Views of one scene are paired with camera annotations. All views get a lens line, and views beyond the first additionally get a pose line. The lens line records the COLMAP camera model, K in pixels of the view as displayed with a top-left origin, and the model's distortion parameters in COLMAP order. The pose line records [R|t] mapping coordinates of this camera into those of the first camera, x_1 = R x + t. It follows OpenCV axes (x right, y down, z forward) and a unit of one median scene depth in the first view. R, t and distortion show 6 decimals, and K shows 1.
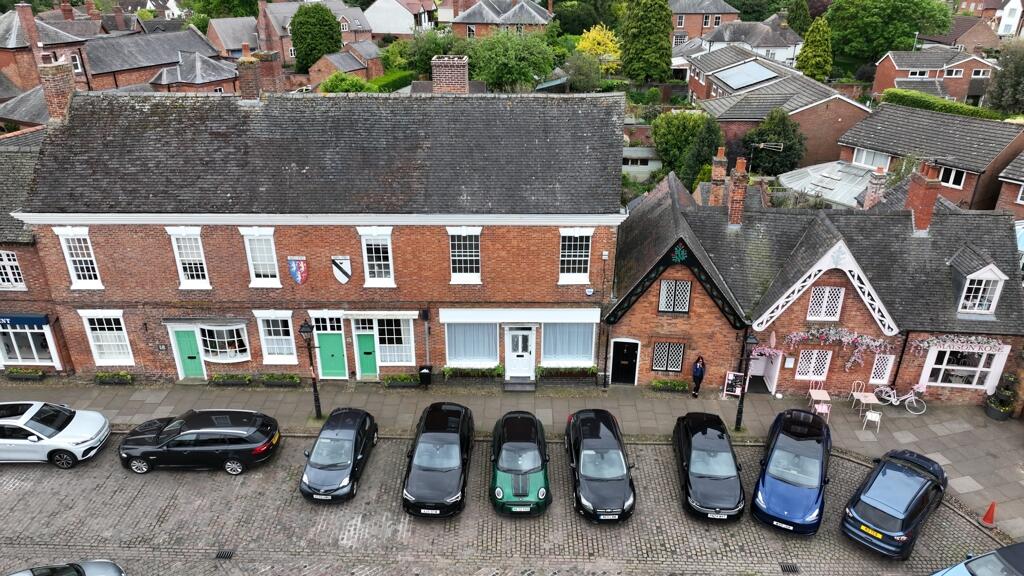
lens RADIAL K [[720.5, 0, 512.0], [0, 720.5, 288.0], [0, 0, 1]] dist [-0.005036, 0.022018]
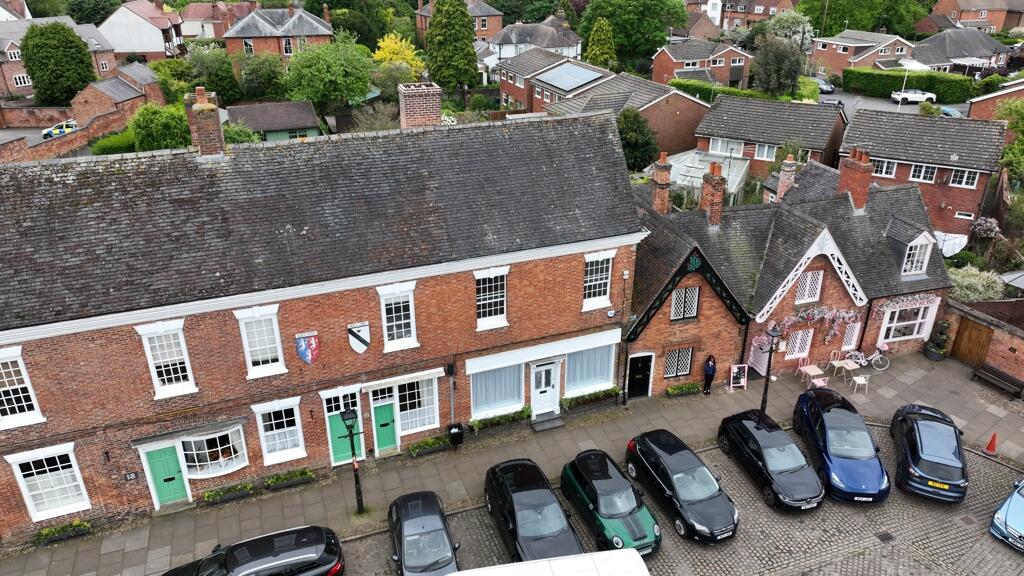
lens RADIAL K [[720.5, 0, 512.0], [0, 720.5, 288.0], [0, 0, 1]] dist [-0.005036, 0.022018]
pose [[0.930586, -0.161508, 0.328520, -0.331395], [0.162169, 0.986431, 0.025583, -0.075386], [-0.328195, 0.029468, 0.944150, 0.115178]]
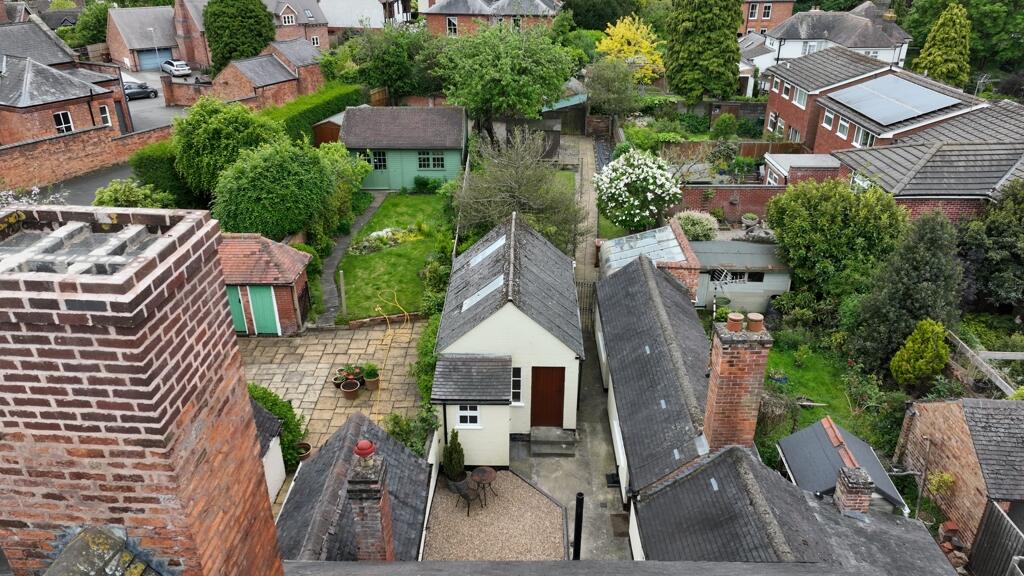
lens RADIAL K [[720.5, 0, 512.0], [0, 720.5, 288.0], [0, 0, 1]] dist [-0.005036, 0.022018]
pose [[0.999990, -0.002366, 0.003880, 0.004386], [0.002328, 0.999948, 0.009946, -0.324682], [-0.003903, -0.009937, 0.999943, 0.891147]]
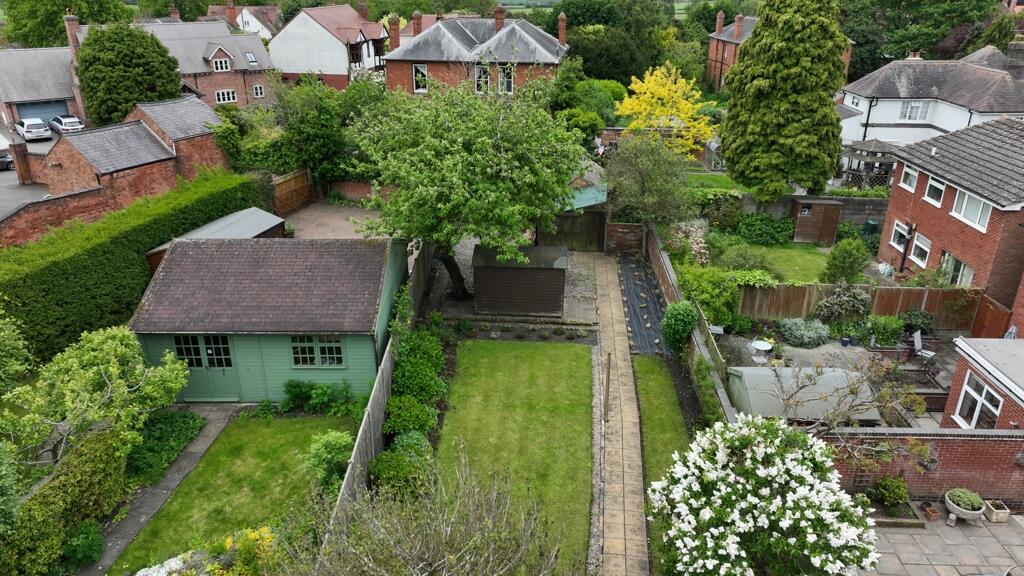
lens RADIAL K [[720.5, 0, 512.0], [0, 720.5, 288.0], [0, 0, 1]] dist [-0.005036, 0.022018]
pose [[0.999995, 0.003243, -0.000679, 0.050875], [-0.003266, 0.999293, -0.037460, -0.600059], [0.000557, 0.037462, 0.999298, 1.574049]]
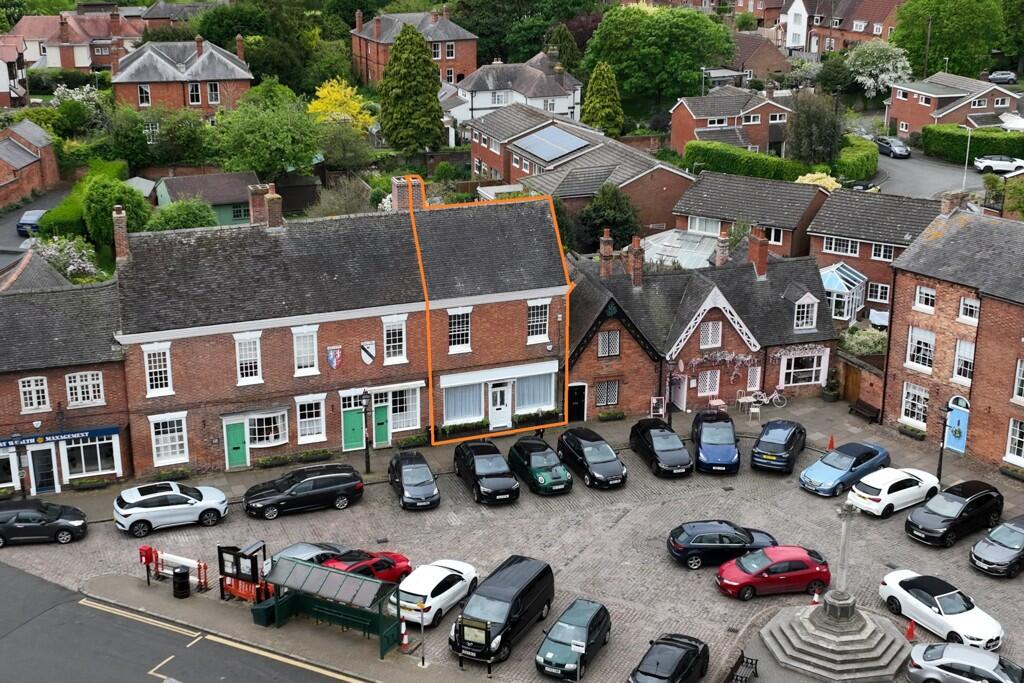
lens RADIAL K [[1428.0, 0, 511.9], [0, 1428.0, 371.0], [0, 0, 1]] dist [0.006777, 0.032969]
pose [[0.928048, -0.125568, 0.350655, -0.858047], [0.157556, 0.985427, -0.064113, 0.199596], [-0.337494, 0.114748, 0.934308, -1.372952]]
